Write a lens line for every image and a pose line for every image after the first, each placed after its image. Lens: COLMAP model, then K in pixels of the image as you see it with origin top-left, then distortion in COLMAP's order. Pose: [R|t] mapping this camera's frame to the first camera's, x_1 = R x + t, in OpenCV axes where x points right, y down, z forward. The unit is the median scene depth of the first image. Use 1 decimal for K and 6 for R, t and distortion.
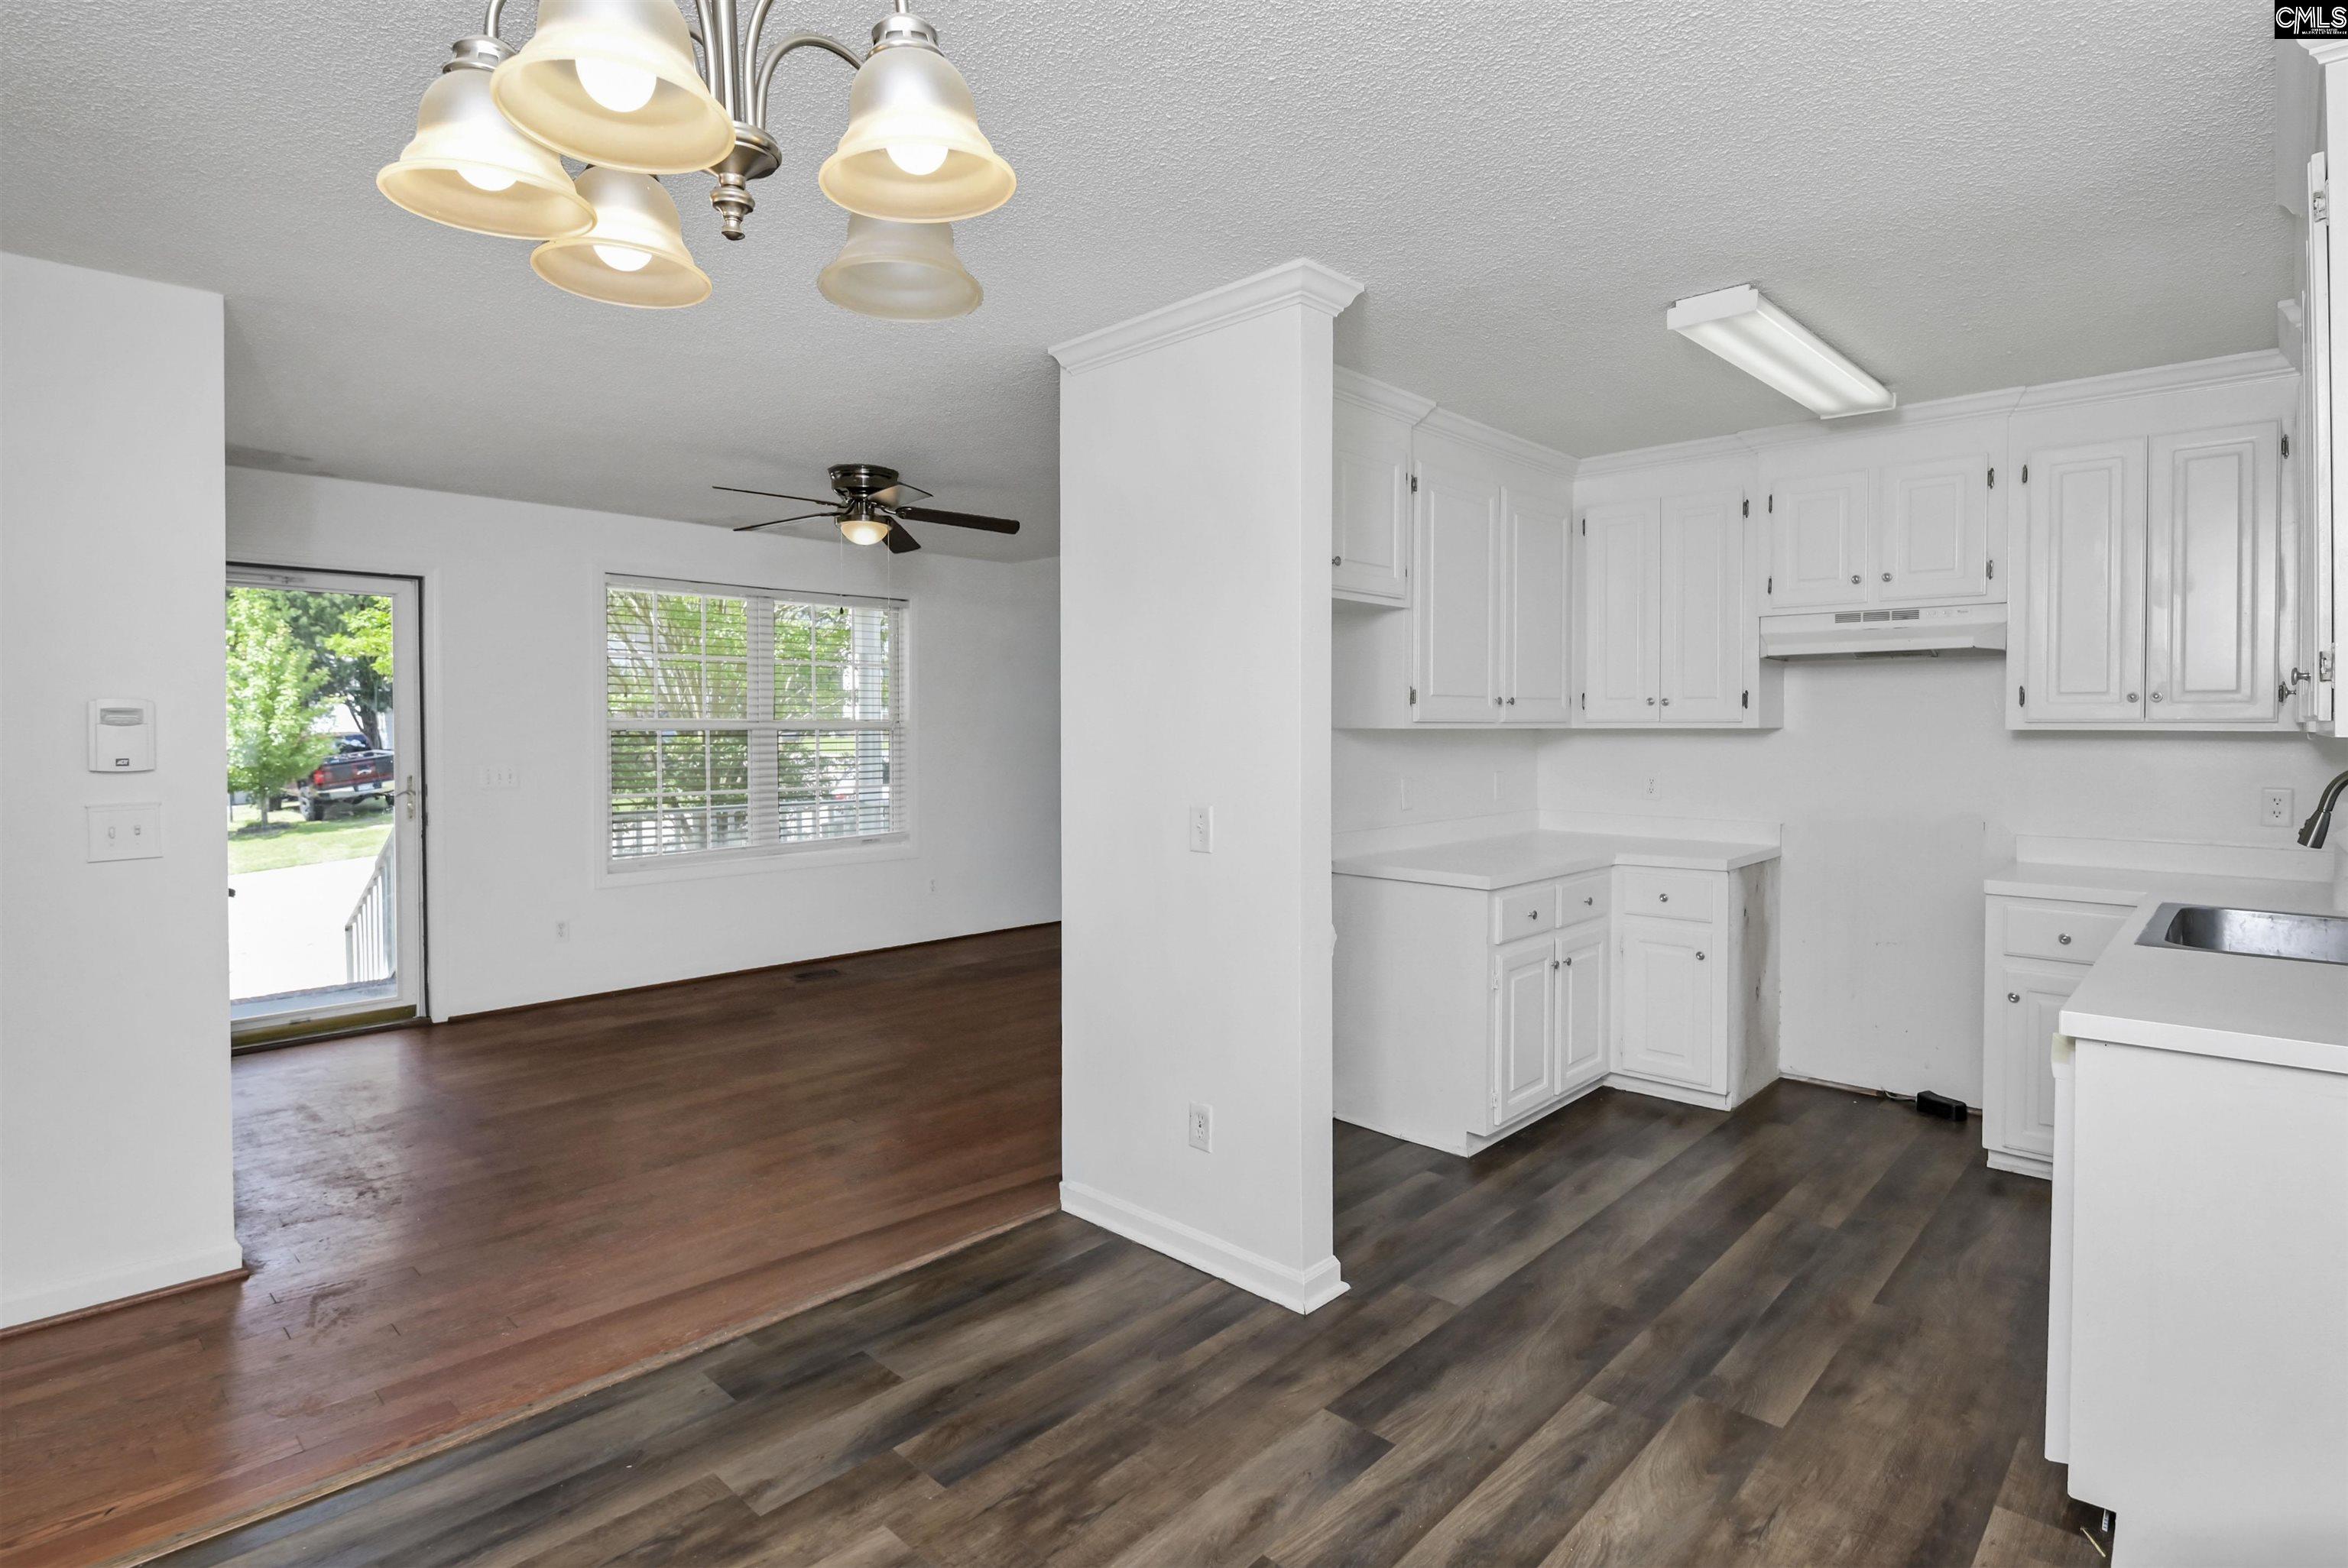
lens RADIAL K [[1132.5, 0, 1203.3], [0, 1132.5, 746.1], [0, 0, 1]] dist [0.001040, 0.000046]
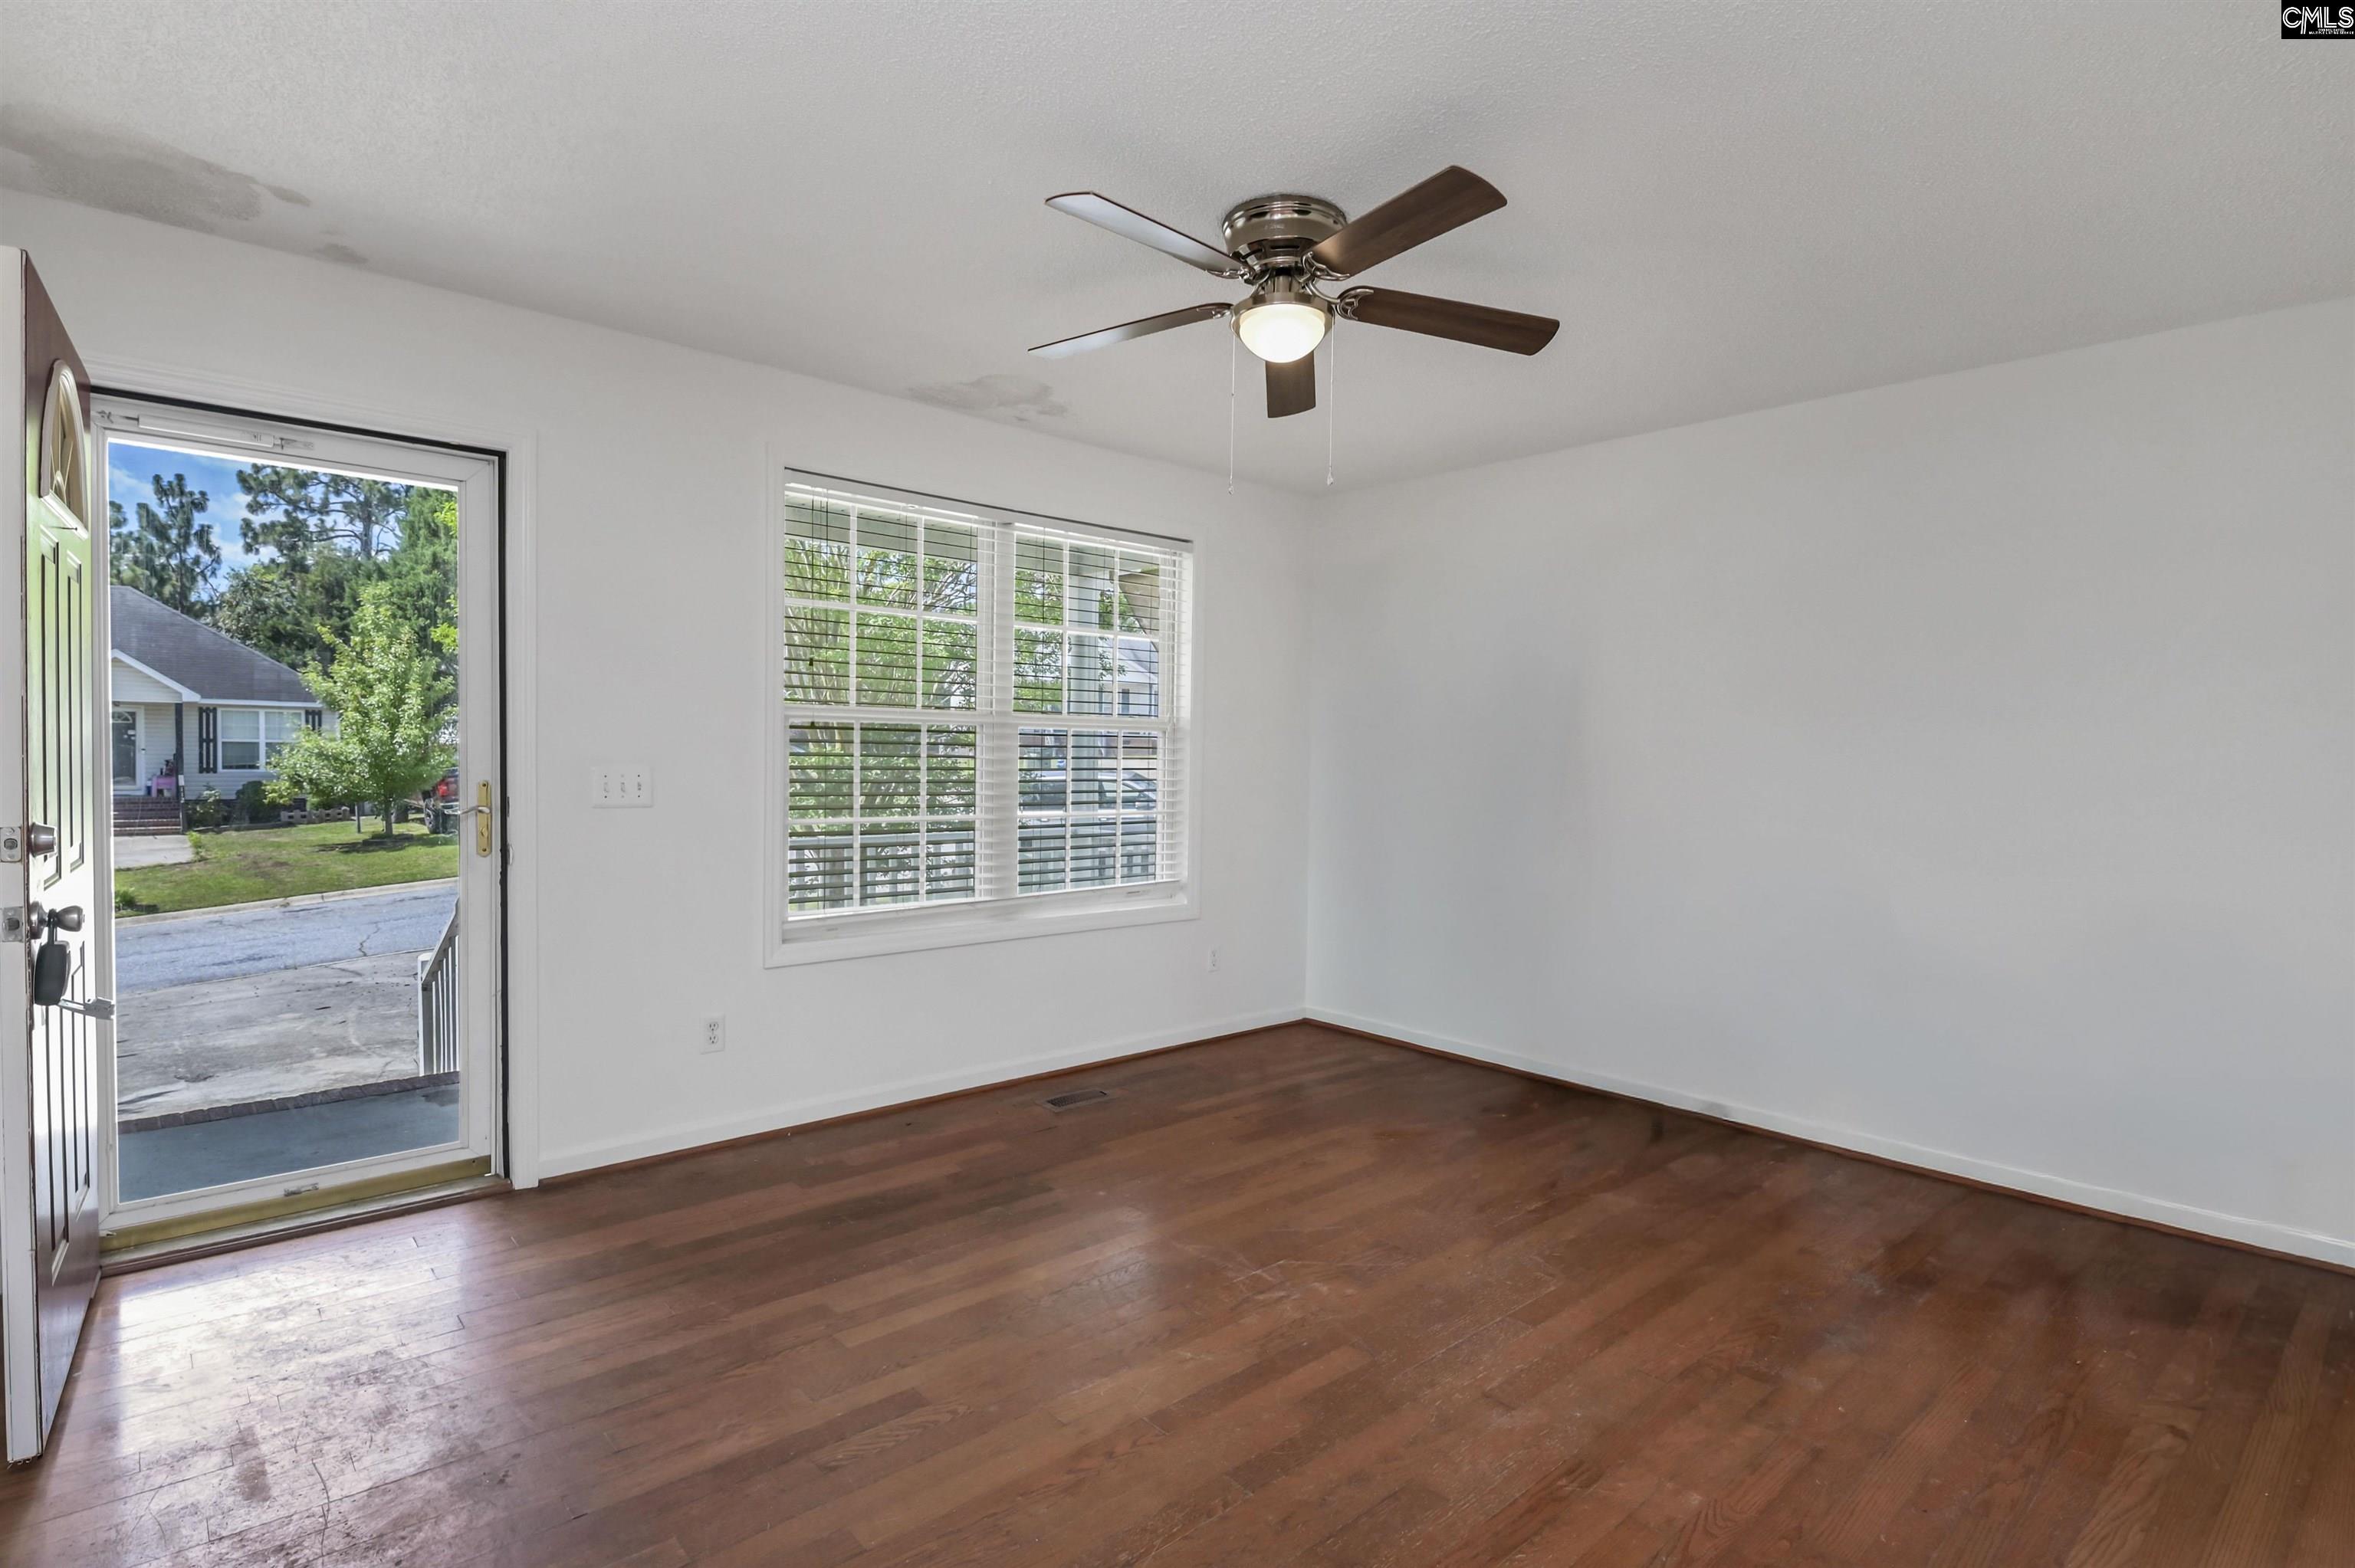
lens RADIAL K [[1135.8, 0, 1176.8], [0, 1135.8, 783.9], [0, 0, 1]] dist [0.001040, 0.000046]
pose [[0.995087, 0.016430, -0.097634, -0.060397], [-0.015467, 0.999824, 0.010613, 0.003391], [0.097791, -0.009051, 0.995166, 0.096010]]
